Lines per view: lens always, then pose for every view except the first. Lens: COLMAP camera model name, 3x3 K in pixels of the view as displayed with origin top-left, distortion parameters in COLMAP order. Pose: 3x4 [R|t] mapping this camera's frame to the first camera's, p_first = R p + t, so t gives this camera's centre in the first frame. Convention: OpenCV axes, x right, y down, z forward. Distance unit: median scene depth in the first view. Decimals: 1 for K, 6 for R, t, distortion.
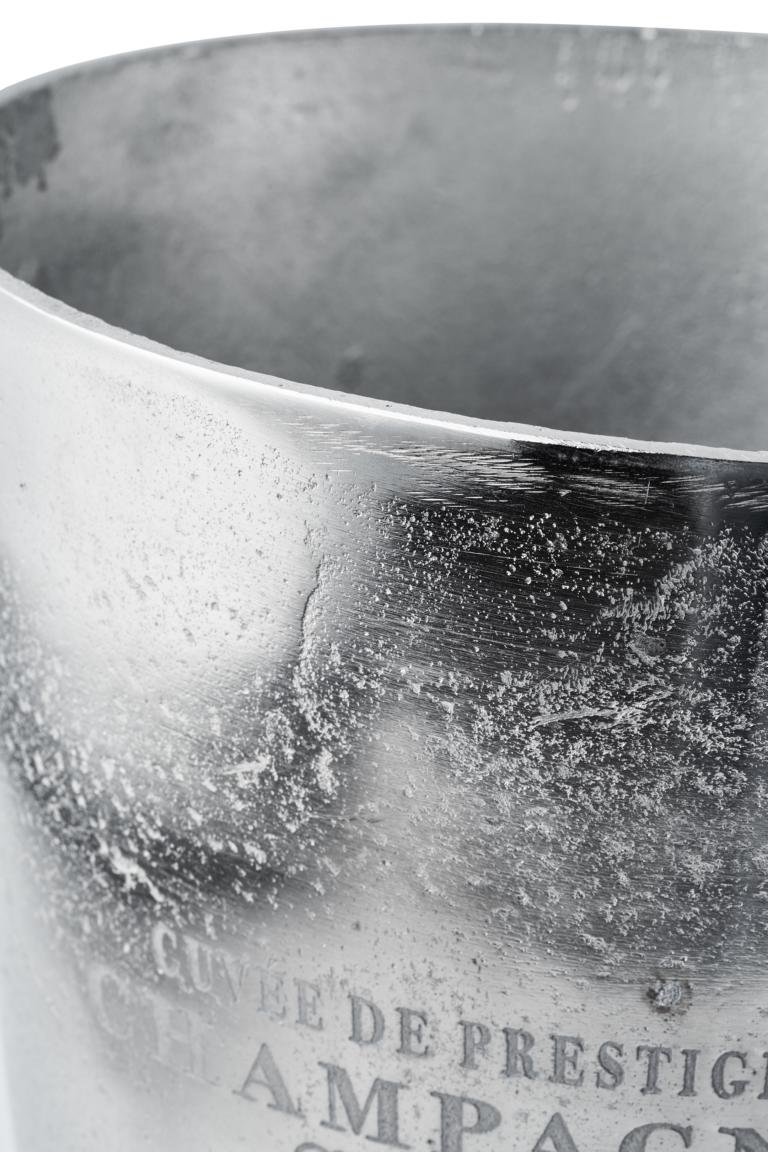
lens RADIAL K [[3653.4, 0, 384.0], [0, 3653.4, 576.0], [0, 0, 1]] dist [-0.029349, -0.904755]
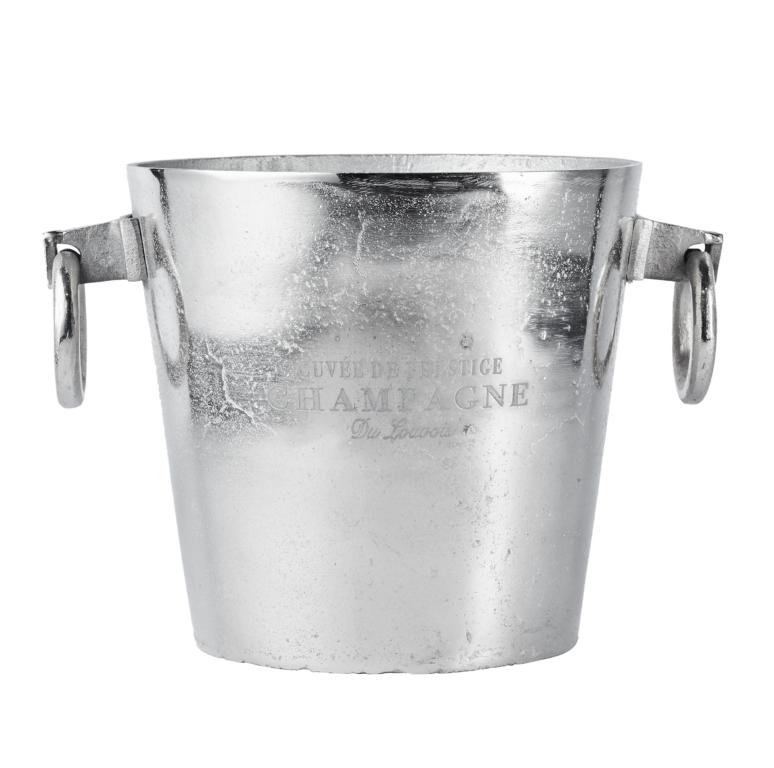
lens RADIAL K [[3641.6, 0, 387.0], [0, 3641.6, 384.0], [0, 0, 1]] dist [-0.160516, -9.662607]
pose [[0.915519, -0.094131, 0.391106, -1.323571], [0.188281, 0.959440, -0.209821, 0.848485], [-0.355492, 0.265733, 0.896109, -2.028167]]
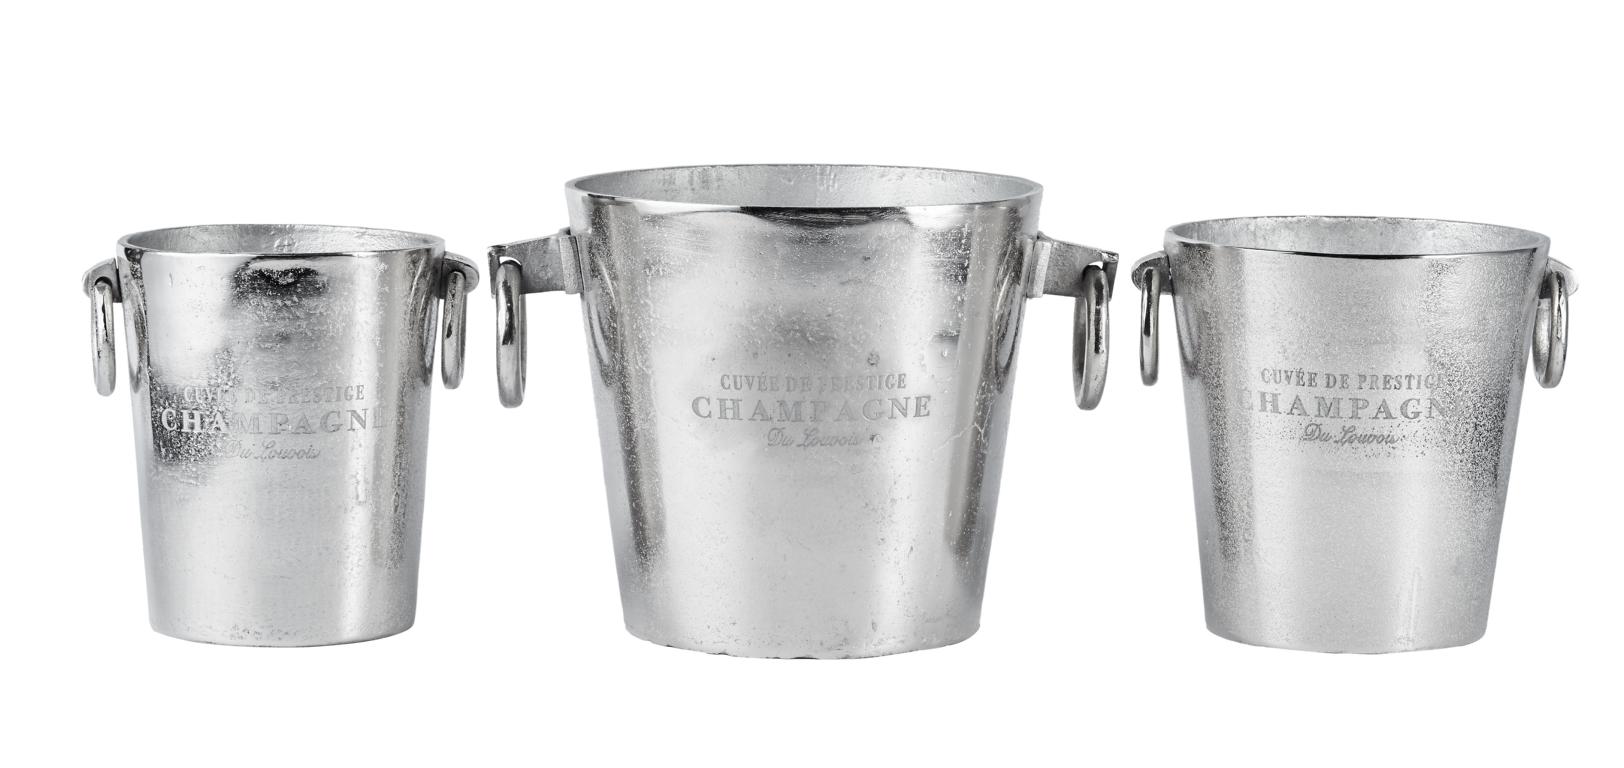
lens RADIAL K [[4553.3, 0, 812.0], [0, 4553.3, 384.0], [0, 0, 1]] dist [0.025416, 0.074451]
pose [[0.923719, -0.096907, 0.370611, -1.711749], [0.173139, 0.968631, -0.178259, 0.956815], [-0.341711, 0.228829, 0.911521, -3.243809]]
